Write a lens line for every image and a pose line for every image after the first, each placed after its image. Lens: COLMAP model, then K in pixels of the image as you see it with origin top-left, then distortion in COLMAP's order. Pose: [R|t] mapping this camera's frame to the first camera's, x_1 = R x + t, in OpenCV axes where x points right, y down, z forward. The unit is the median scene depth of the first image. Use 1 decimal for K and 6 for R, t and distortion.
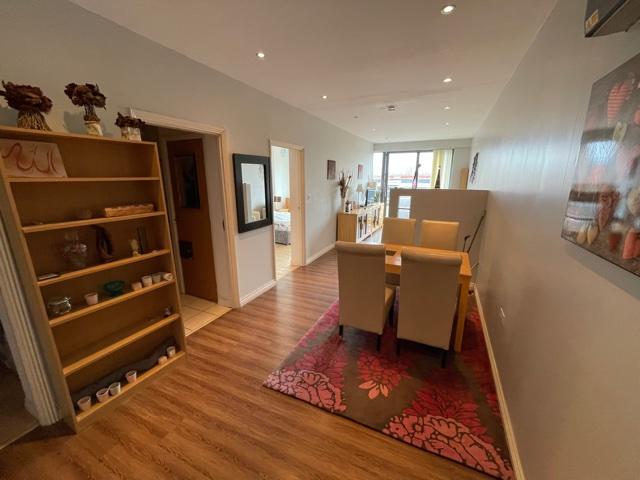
lens RADIAL K [[258.5, 0, 322.0], [0, 258.5, 241.2], [0, 0, 1]] dist [0.001749, -0.000391]
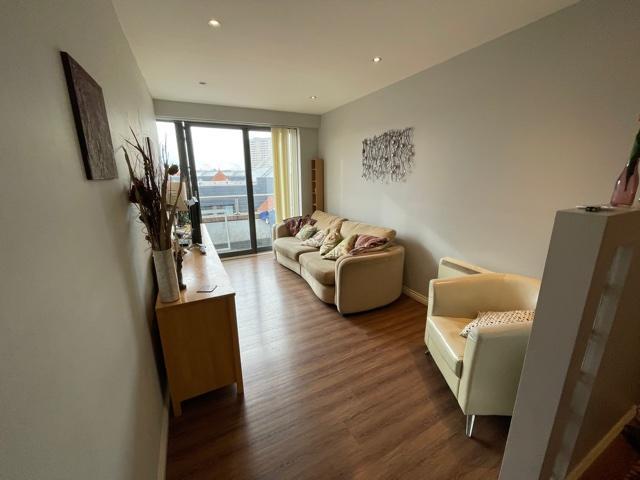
lens RADIAL K [[258.5, 0, 320.3], [0, 258.5, 238.6], [0, 0, 1]] dist [0.001749, -0.000391]
pose [[0.616993, -0.195320, 0.762345, -0.014254], [0.191549, 0.976850, 0.095250, -0.126639], [-0.763301, 0.087258, 0.640123, 0.519519]]
